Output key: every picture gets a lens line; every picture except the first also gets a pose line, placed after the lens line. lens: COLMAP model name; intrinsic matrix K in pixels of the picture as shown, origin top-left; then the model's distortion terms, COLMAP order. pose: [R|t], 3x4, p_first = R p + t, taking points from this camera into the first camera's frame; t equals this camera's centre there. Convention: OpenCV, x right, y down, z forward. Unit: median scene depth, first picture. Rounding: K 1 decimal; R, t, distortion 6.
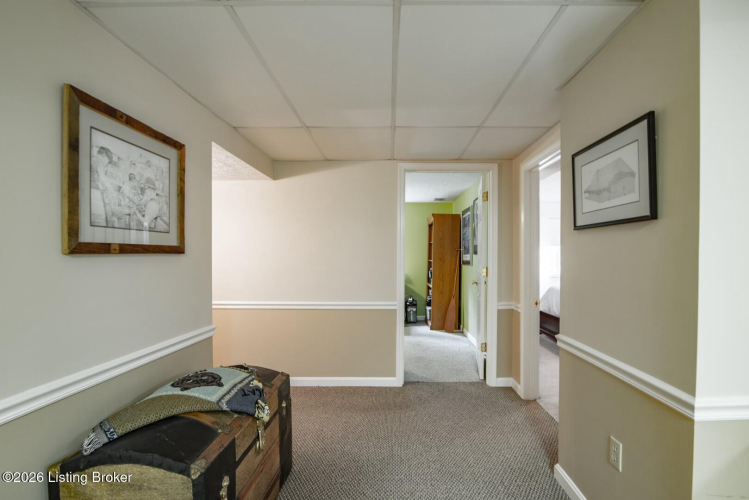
lens RADIAL K [[348.5, 0, 384.4], [0, 348.5, 259.4], [0, 0, 1]] dist [-0.018358, -0.000086]
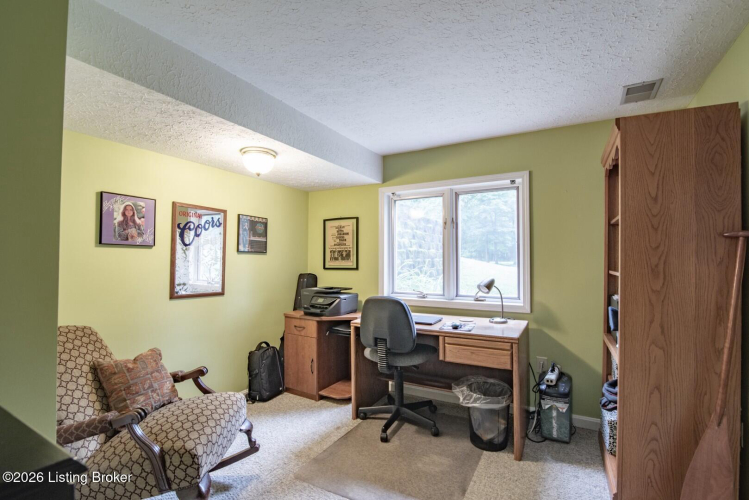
lens RADIAL K [[348.5, 0, 384.4], [0, 348.5, 259.4], [0, 0, 1]] dist [-0.018358, -0.000086]
pose [[0.889110, -0.010136, -0.457582, 0.312669], [-0.002900, 0.999610, -0.027777, 0.001417], [0.457685, 0.026024, 0.888733, 2.124149]]
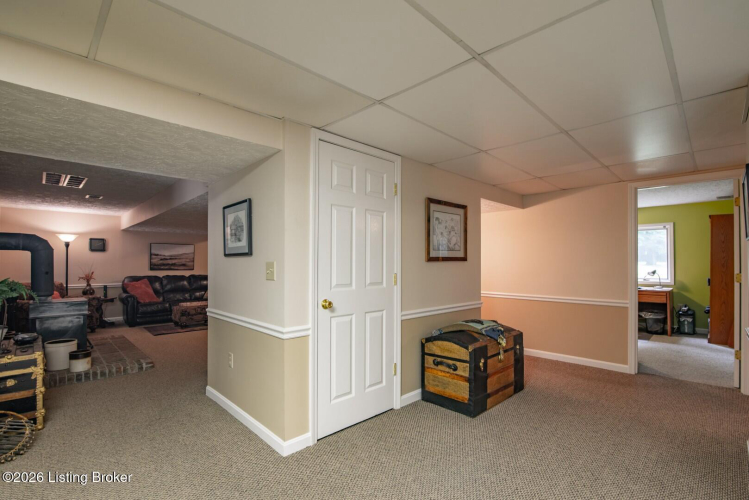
lens RADIAL K [[348.5, 0, 384.4], [0, 348.5, 259.4], [0, 0, 1]] dist [-0.018358, -0.000086]
pose [[0.726186, -0.009618, -0.687431, 0.448333], [-0.003687, 0.999833, -0.017884, 0.012013], [0.687488, 0.015522, 0.726030, -0.771865]]
